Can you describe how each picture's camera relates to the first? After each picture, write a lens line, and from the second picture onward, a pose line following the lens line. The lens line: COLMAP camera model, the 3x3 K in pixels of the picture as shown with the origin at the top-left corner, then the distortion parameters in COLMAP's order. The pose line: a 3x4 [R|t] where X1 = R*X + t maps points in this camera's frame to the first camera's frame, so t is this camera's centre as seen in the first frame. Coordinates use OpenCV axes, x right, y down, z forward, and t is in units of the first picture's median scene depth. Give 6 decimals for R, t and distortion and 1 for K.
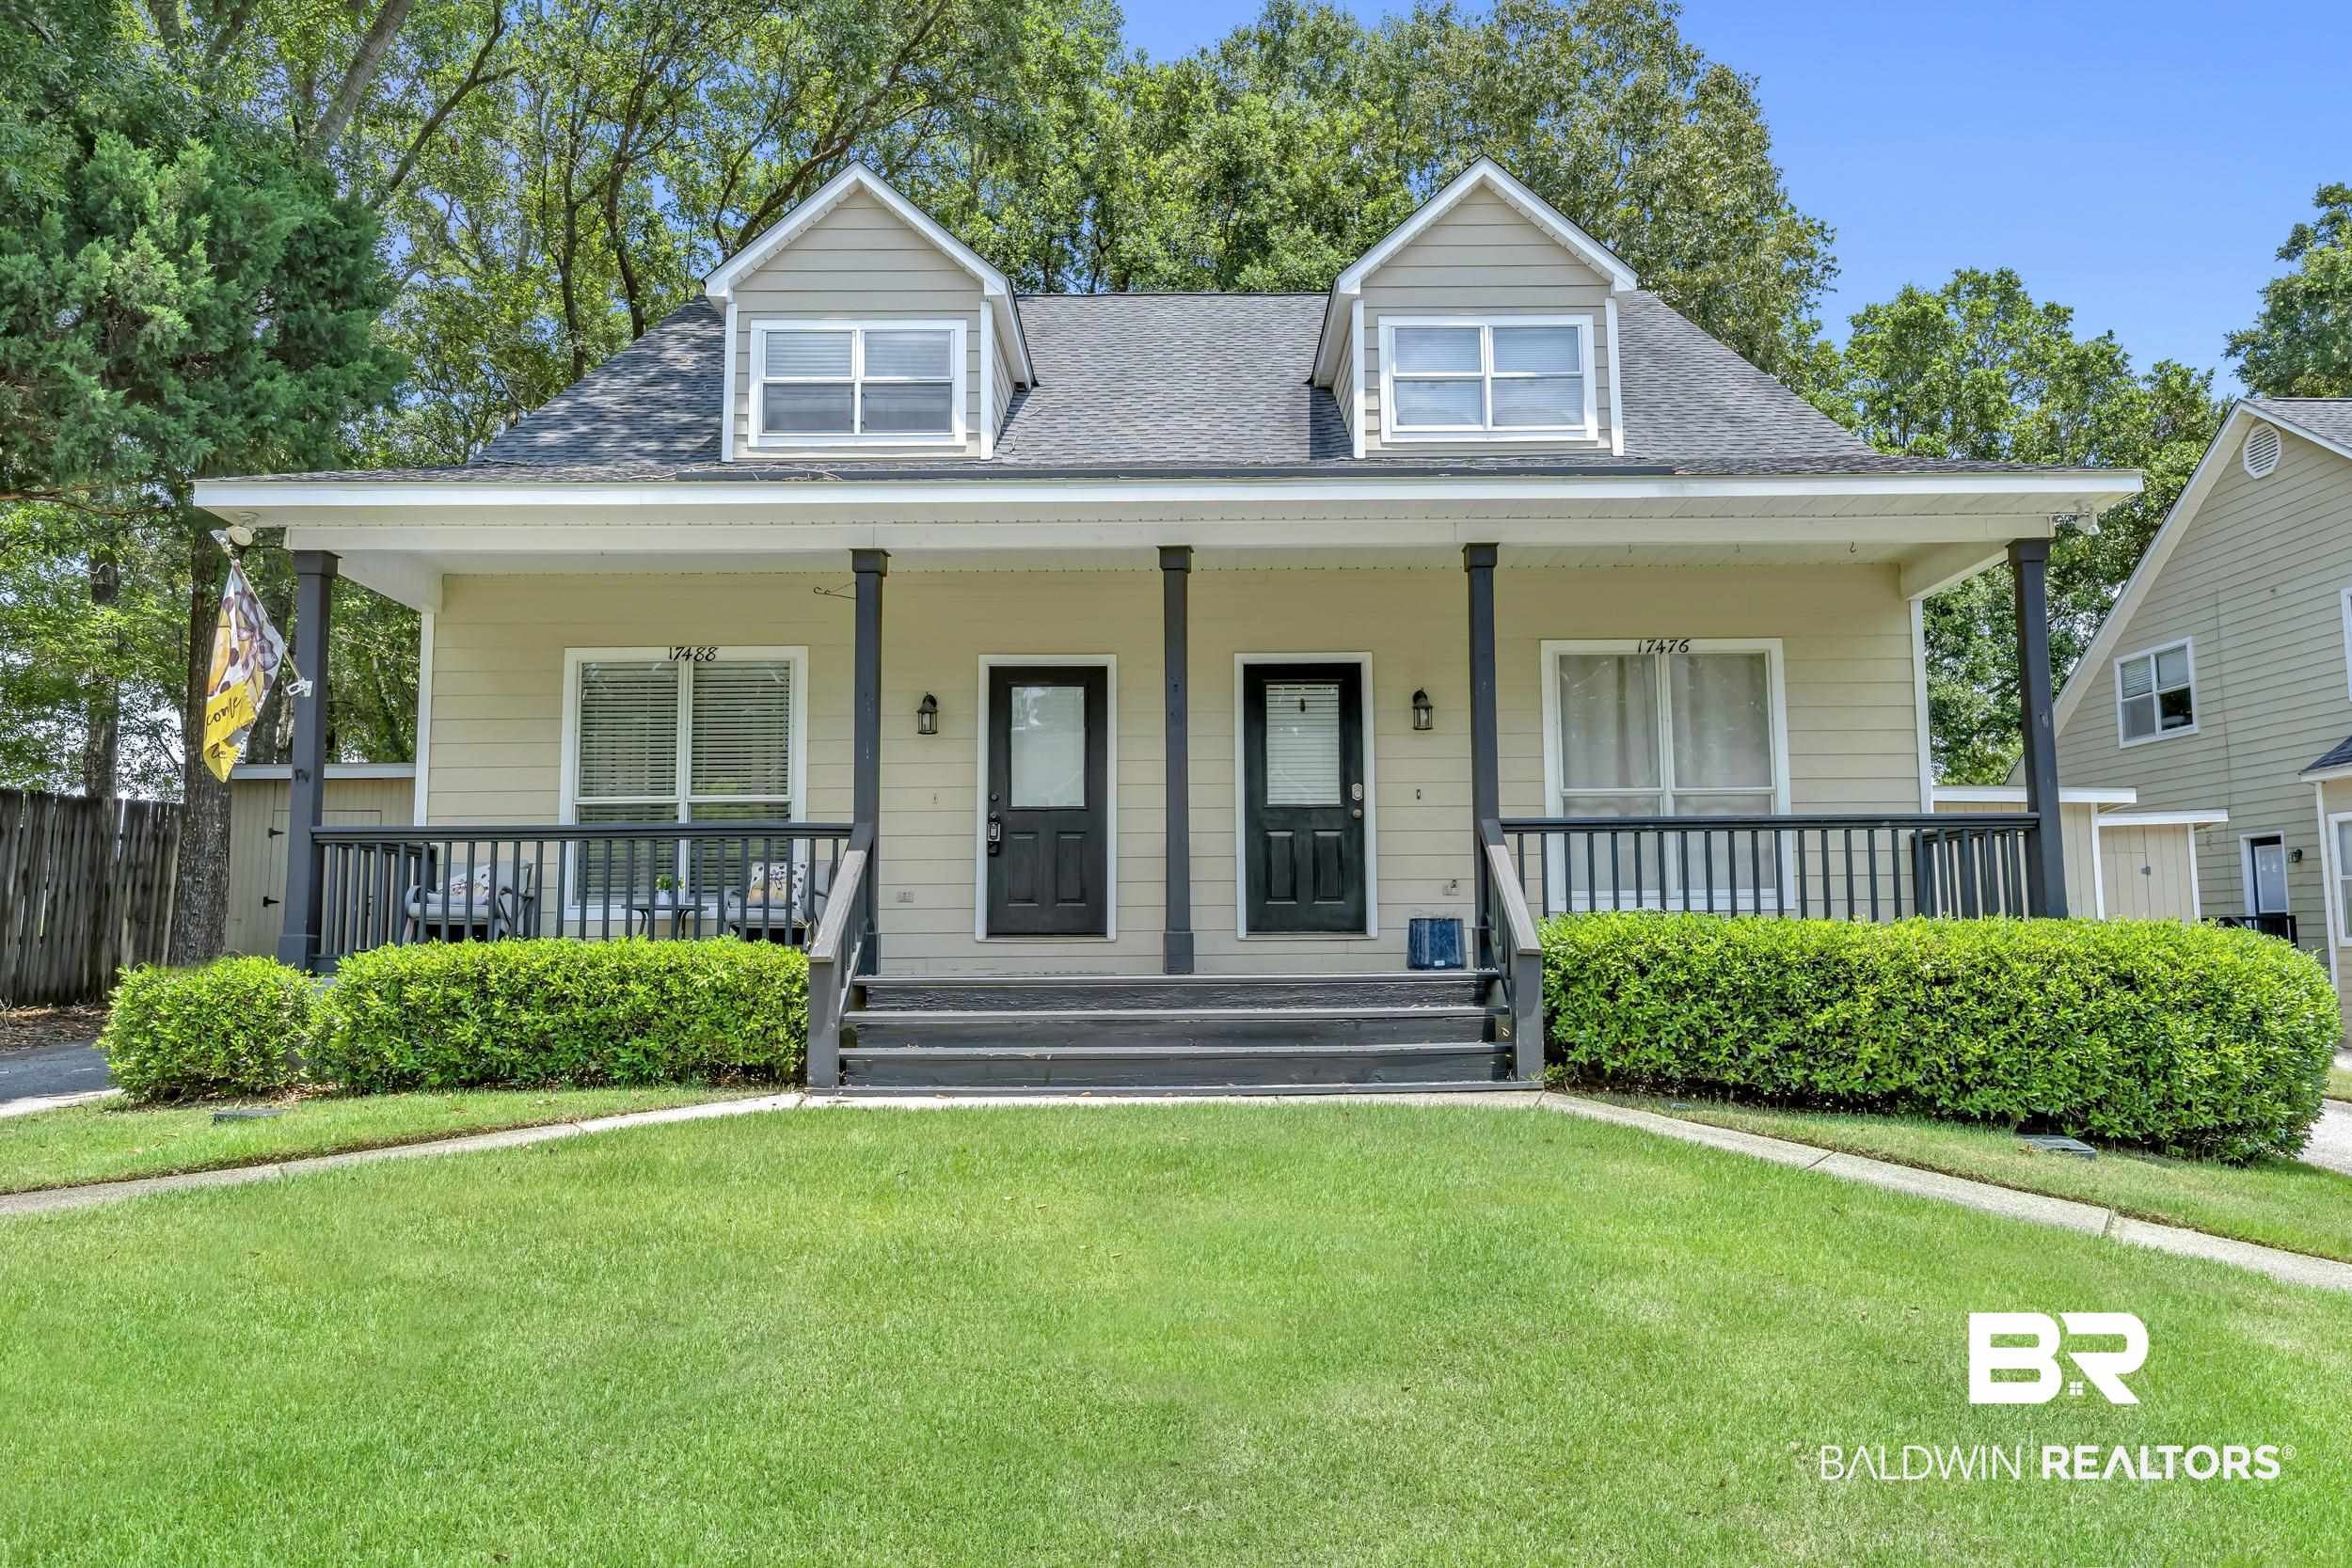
lens RADIAL K [[1565.2, 0, 1171.7], [0, 1565.2, 788.7], [0, 0, 1]] dist [-0.008081, -0.000459]
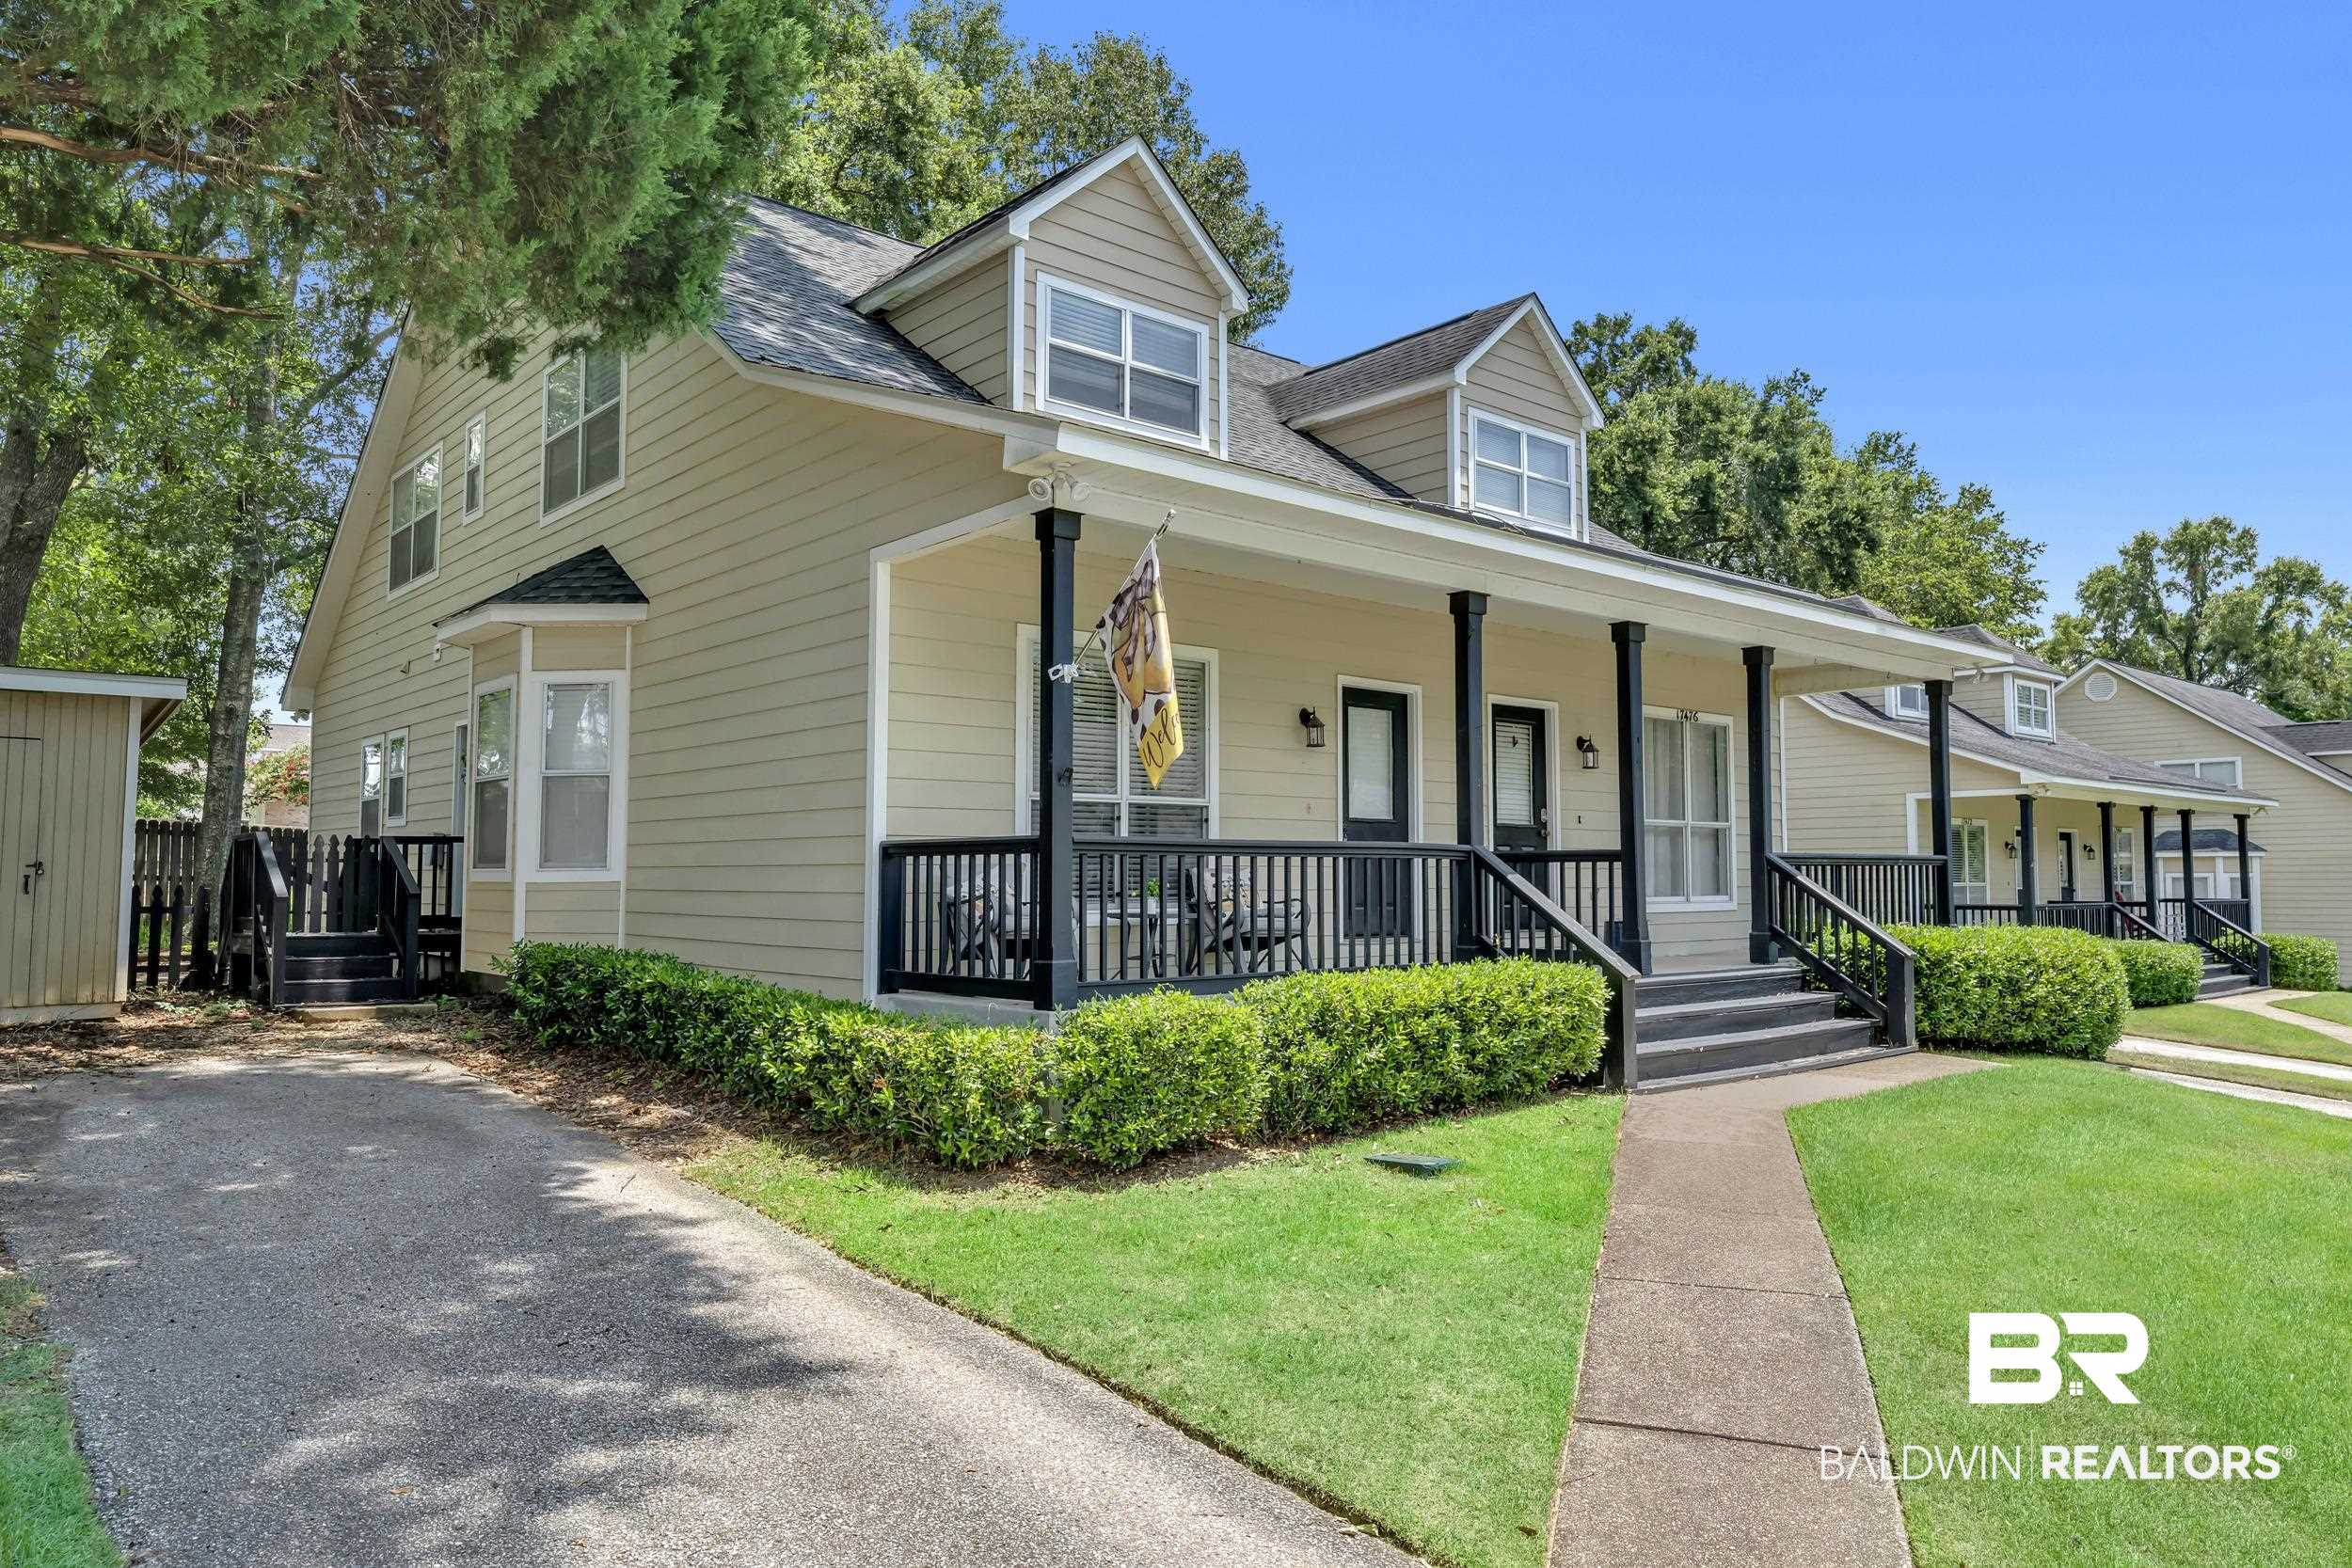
lens RADIAL K [[1565.2, 0, 1171.6], [0, 1565.2, 775.3], [0, 0, 1]] dist [-0.008081, -0.000459]
pose [[0.756606, 0.052259, 0.651779, -0.883199], [-0.066788, 0.997764, -0.002470, -0.007294], [-0.650451, -0.041663, 0.758405, 0.265532]]
